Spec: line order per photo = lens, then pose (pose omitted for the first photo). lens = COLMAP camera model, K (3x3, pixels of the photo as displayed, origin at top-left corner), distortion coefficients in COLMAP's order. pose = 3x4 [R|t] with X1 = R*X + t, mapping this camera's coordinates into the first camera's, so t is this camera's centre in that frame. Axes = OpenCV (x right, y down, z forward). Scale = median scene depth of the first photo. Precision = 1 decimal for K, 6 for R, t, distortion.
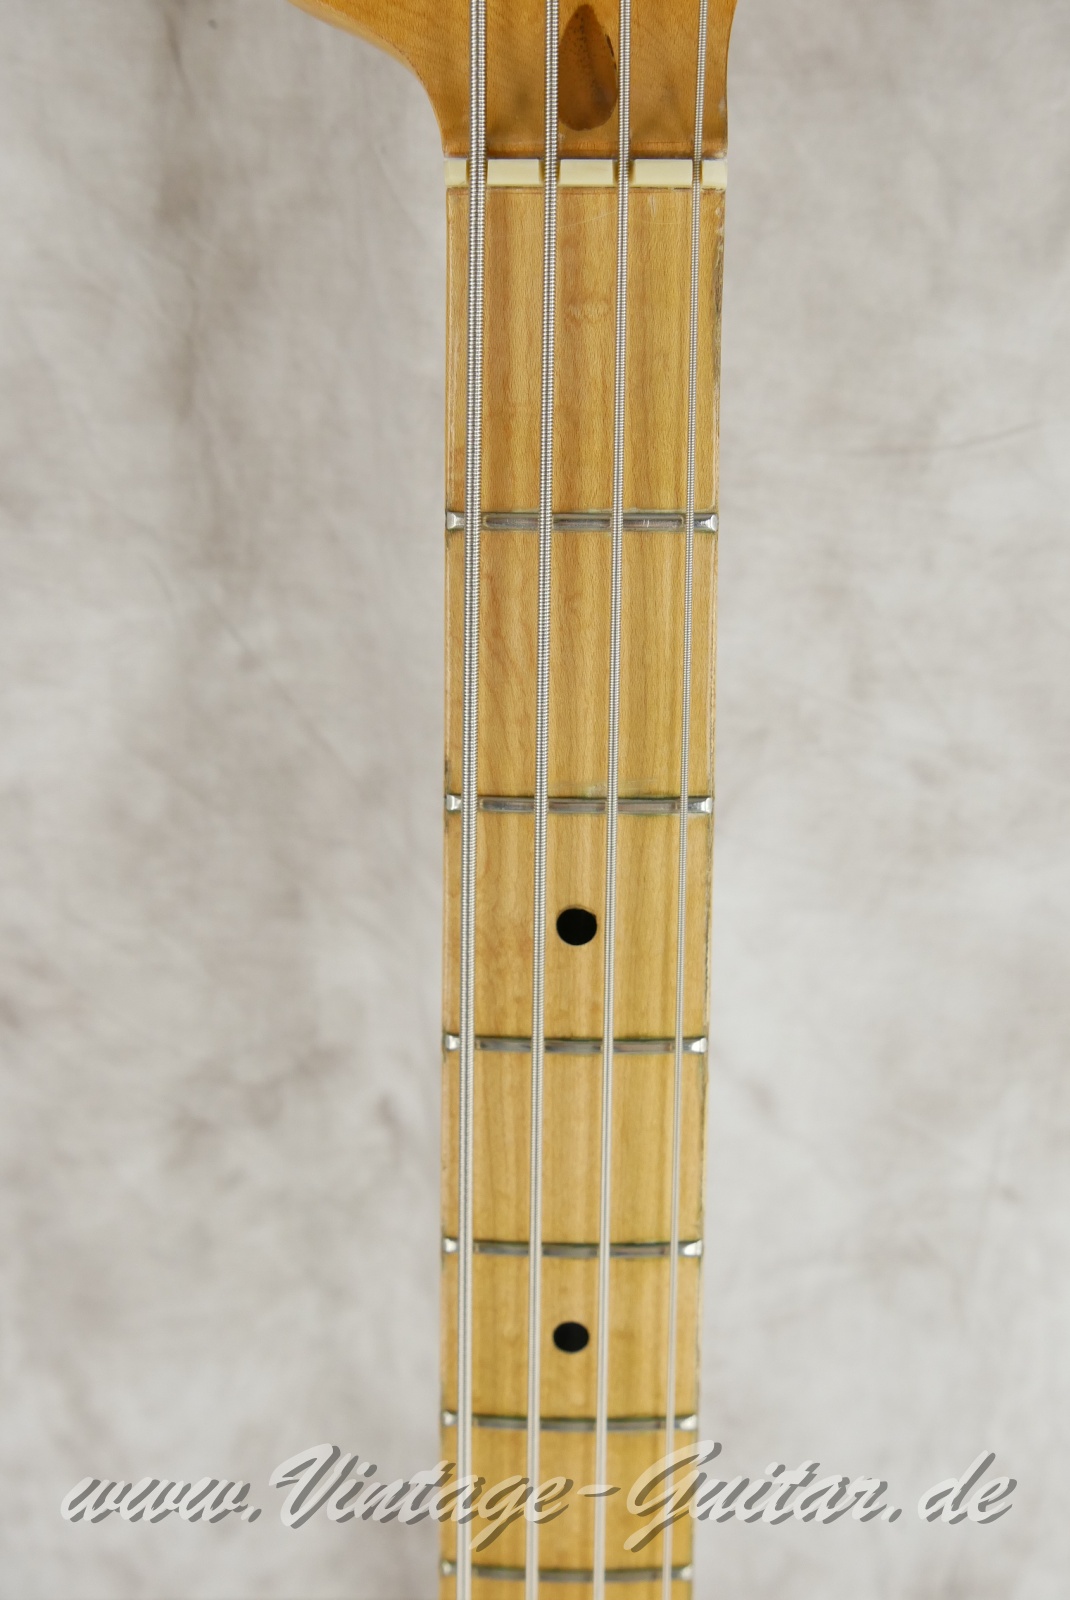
lens RADIAL K [[1469.2, 0, 538.1], [0, 1469.2, 745.4], [0, 0, 1]] dist [-0.046373, 0.003899]
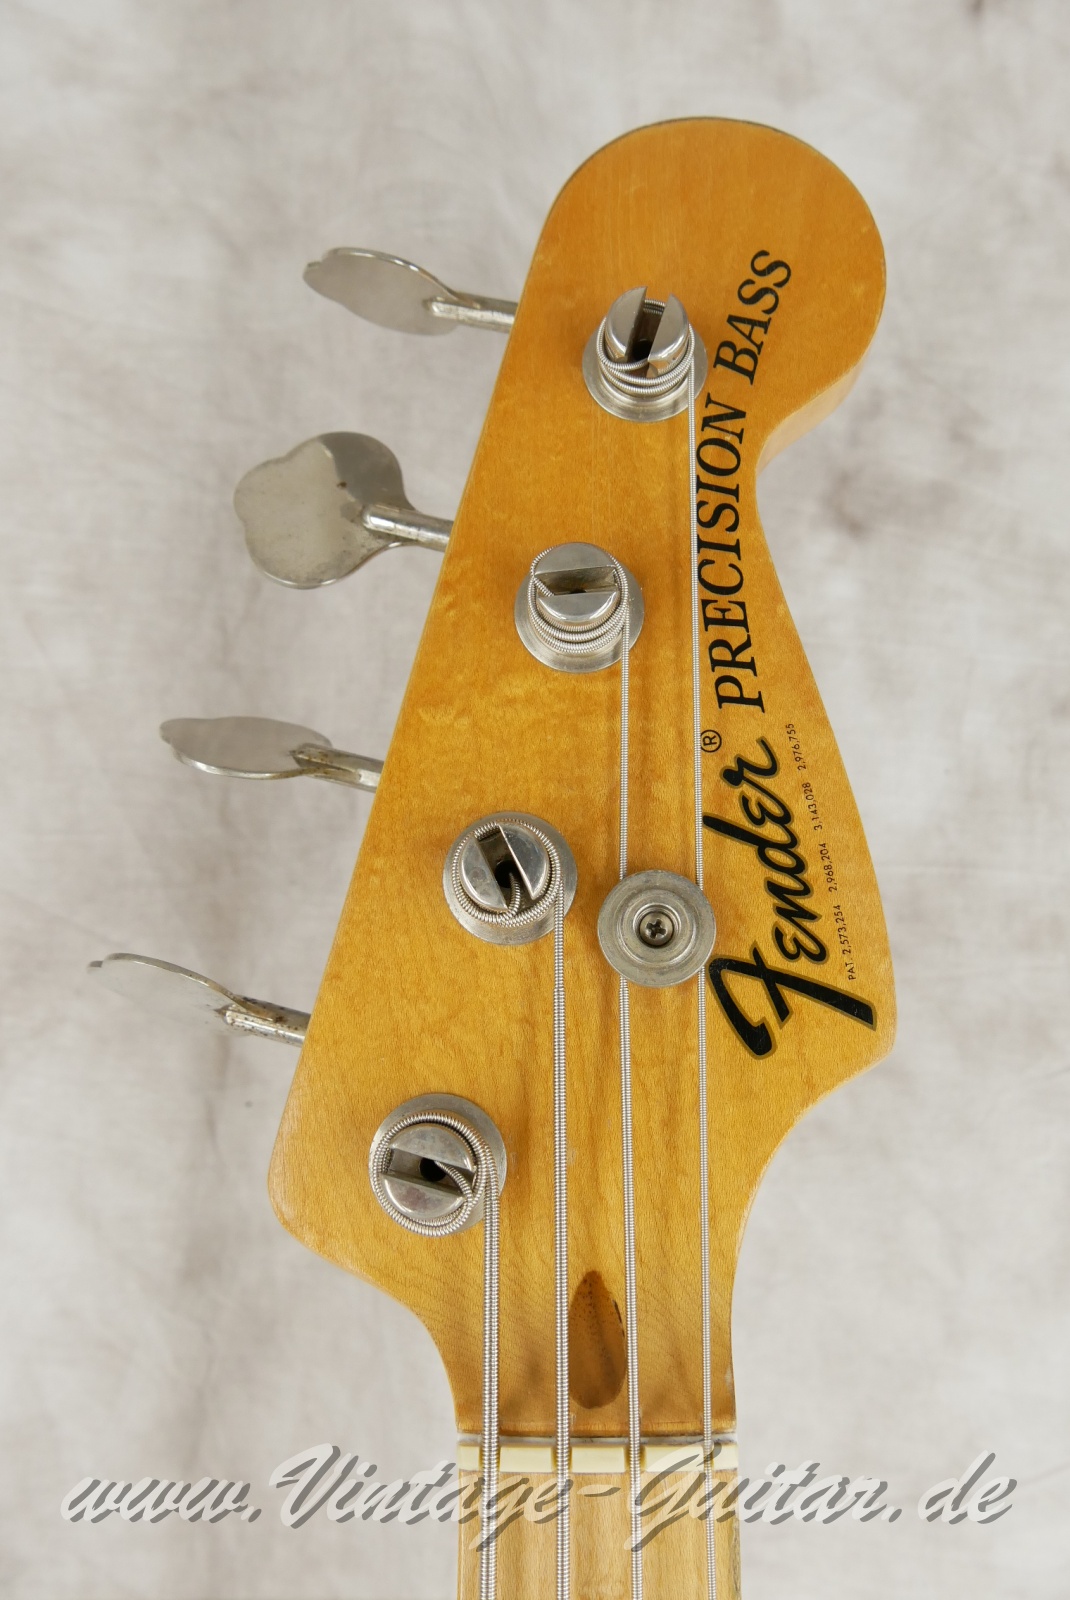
lens RADIAL K [[1460.3, 0, 529.8], [0, 1460.3, 804.8], [0, 0, 1]] dist [-0.043727, 0.016979]
pose [[0.999826, -0.012932, -0.013440, 0.004989], [0.004829, 0.875500, -0.483194, -0.295753], [0.018015, 0.483045, 0.875410, -0.093532]]
